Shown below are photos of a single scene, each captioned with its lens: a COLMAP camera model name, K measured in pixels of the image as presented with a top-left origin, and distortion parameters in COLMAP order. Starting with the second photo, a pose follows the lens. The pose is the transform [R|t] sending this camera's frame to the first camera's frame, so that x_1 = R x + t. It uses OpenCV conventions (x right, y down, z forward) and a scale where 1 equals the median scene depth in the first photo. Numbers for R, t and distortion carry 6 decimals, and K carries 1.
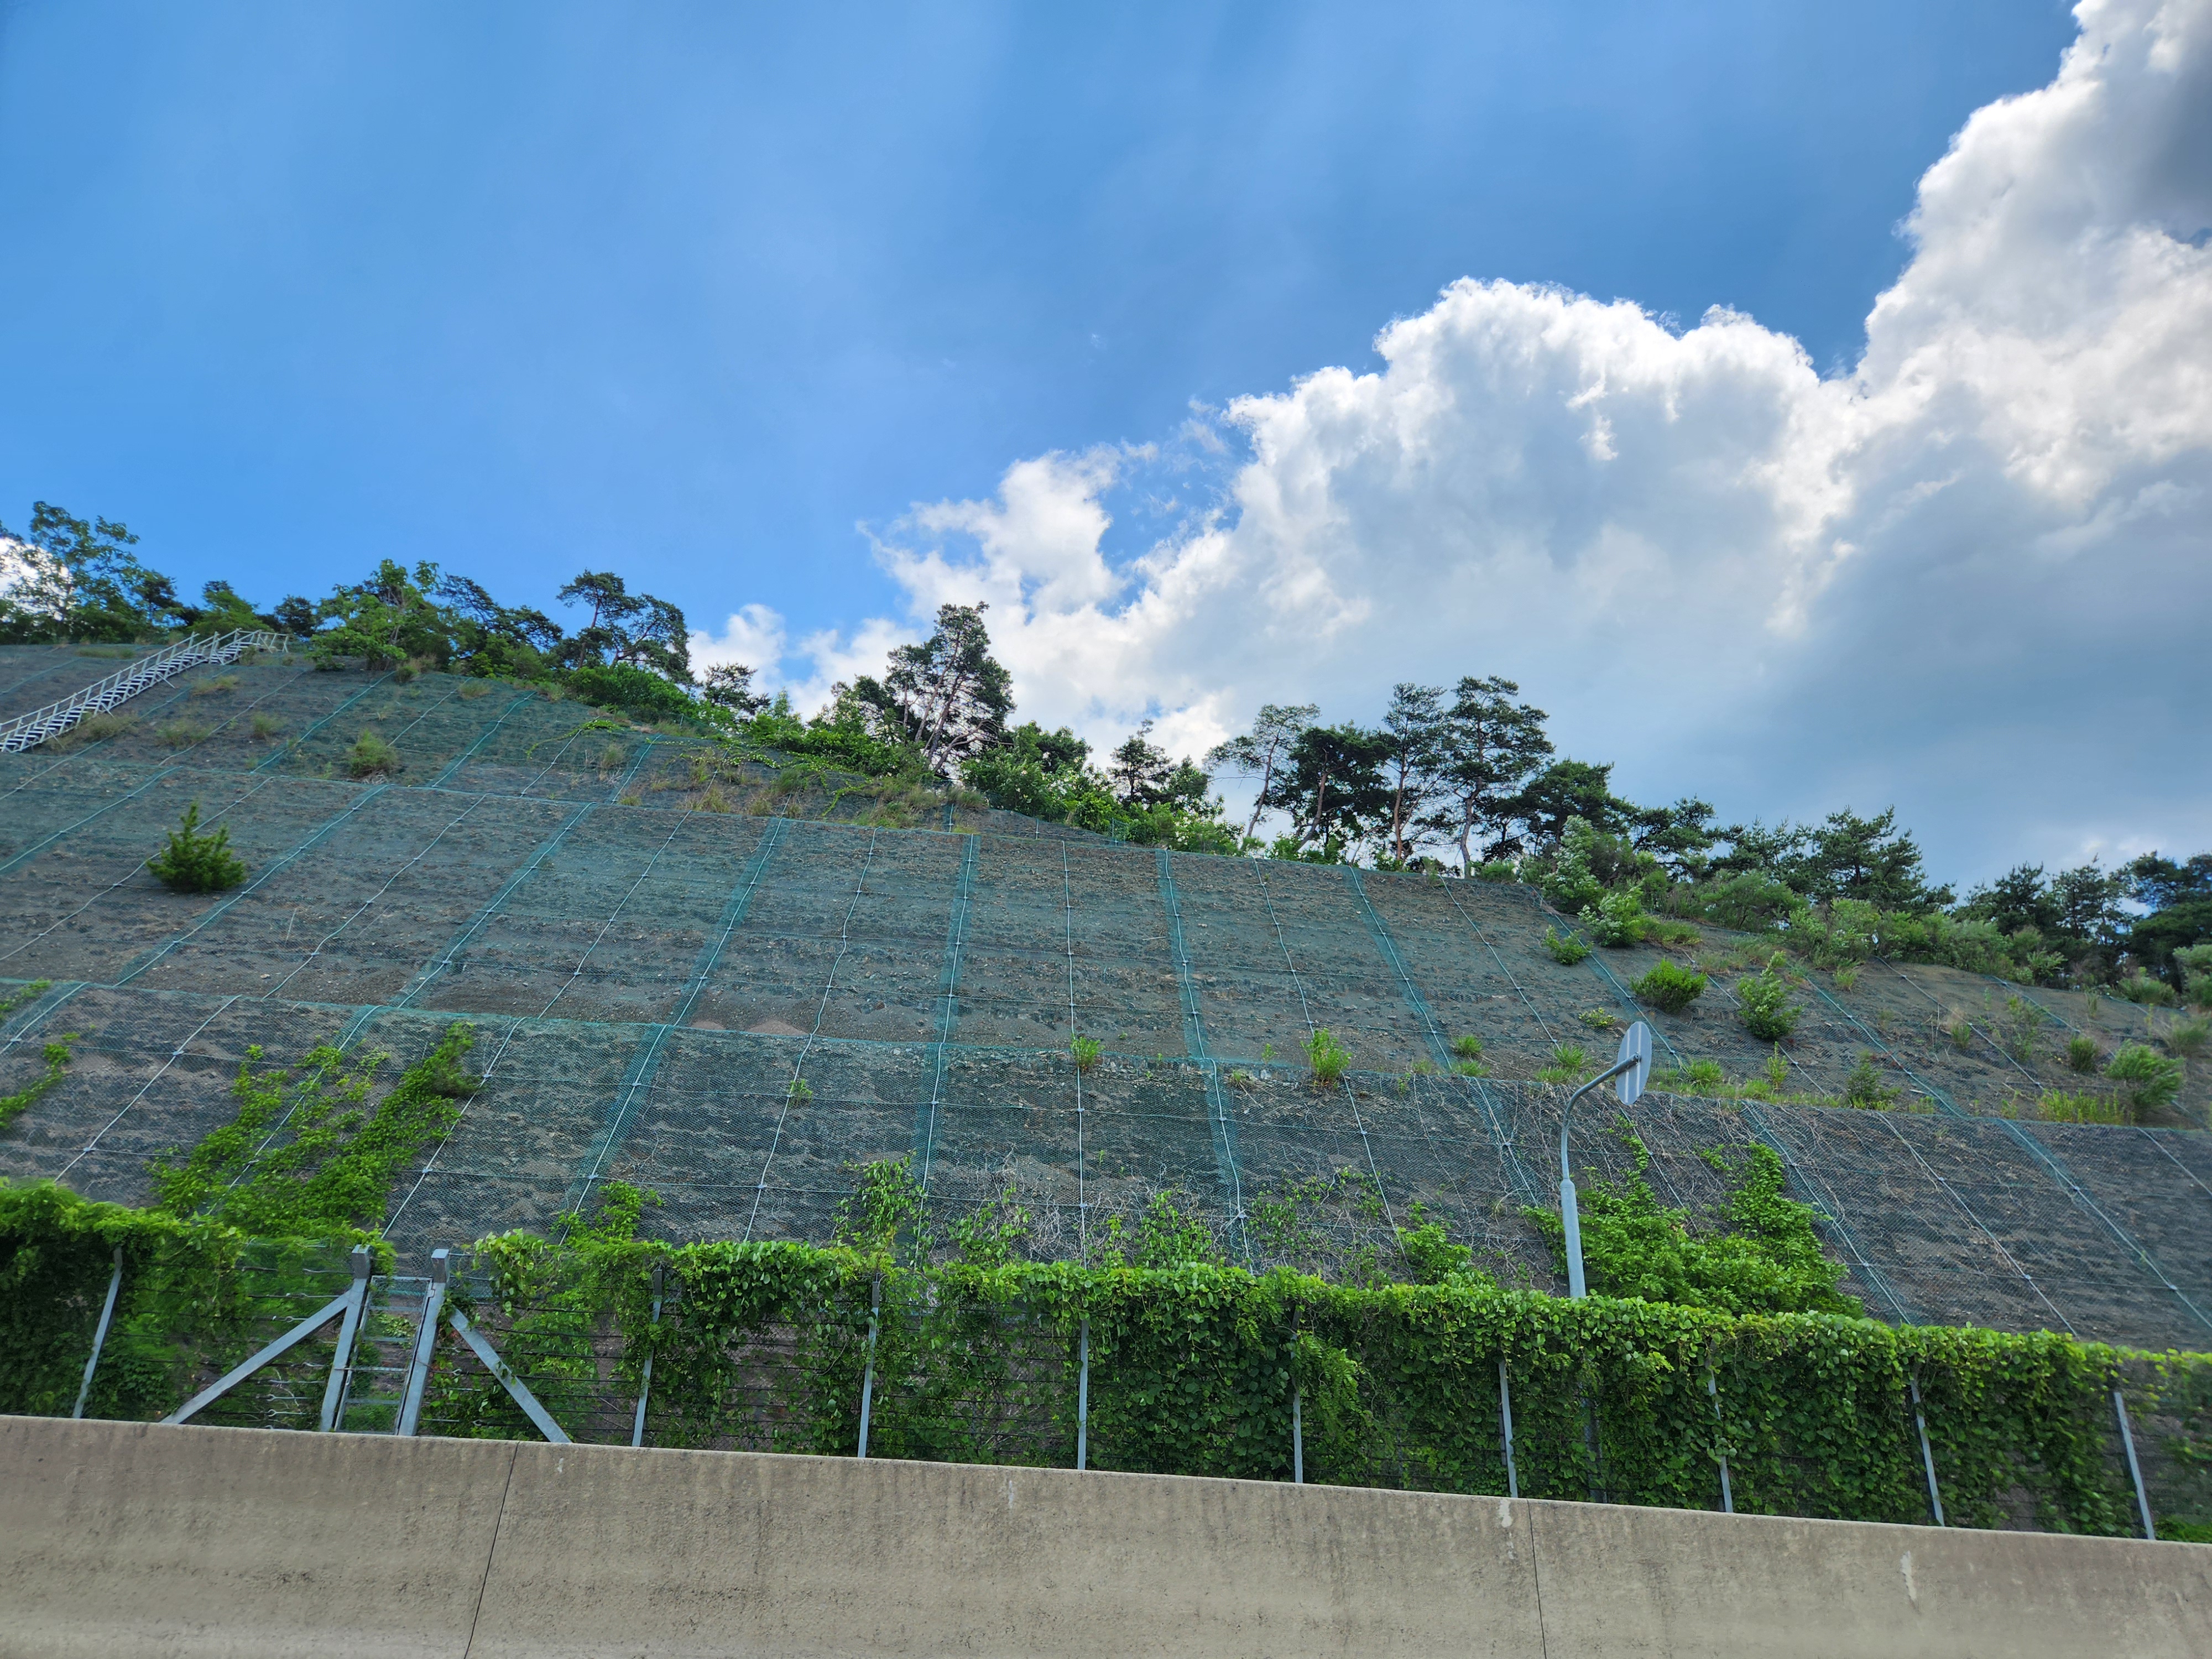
lens RADIAL K [[1480.3, 0, 1106.0], [0, 1480.3, 829.5], [0, 0, 1]] dist [0.082404, -0.069972]
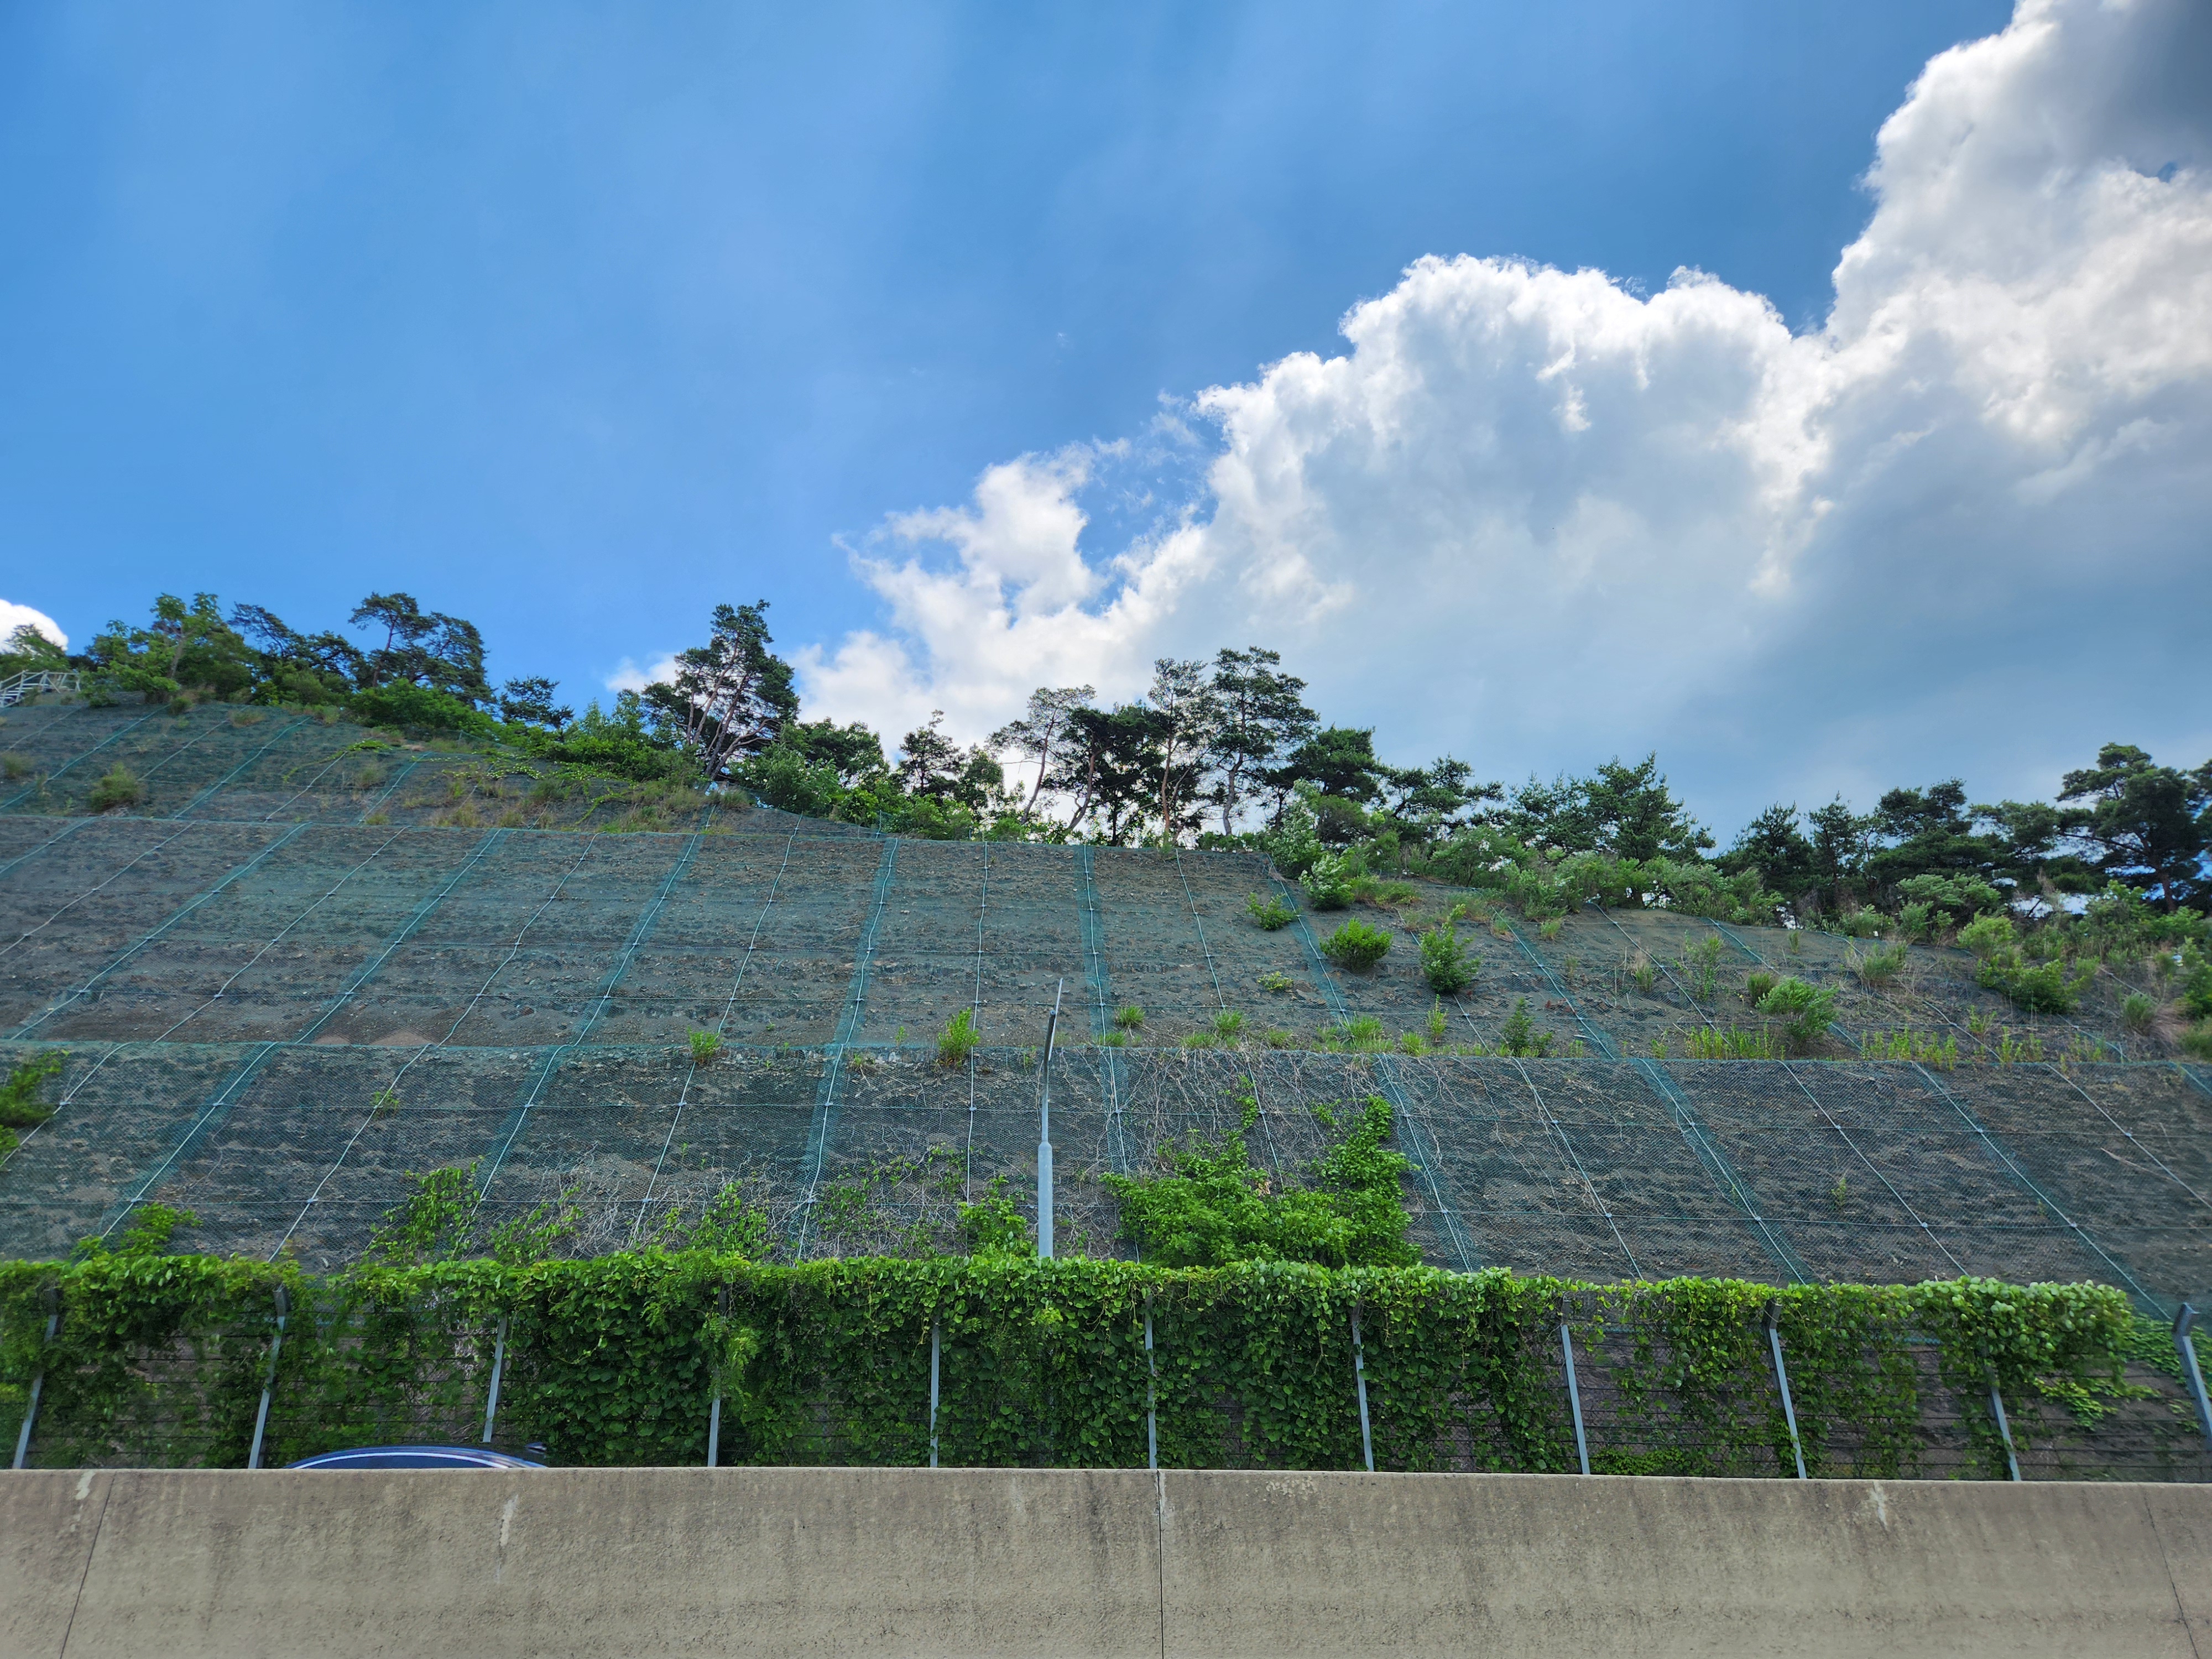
lens RADIAL K [[1480.3, 0, 1106.0], [0, 1480.3, 829.5], [0, 0, 1]] dist [0.082404, -0.069972]
pose [[0.998387, -0.056120, -0.008656, 0.180866], [0.056123, 0.998424, 0.000097, 0.014866], [0.008637, -0.000583, 0.999963, 0.009441]]
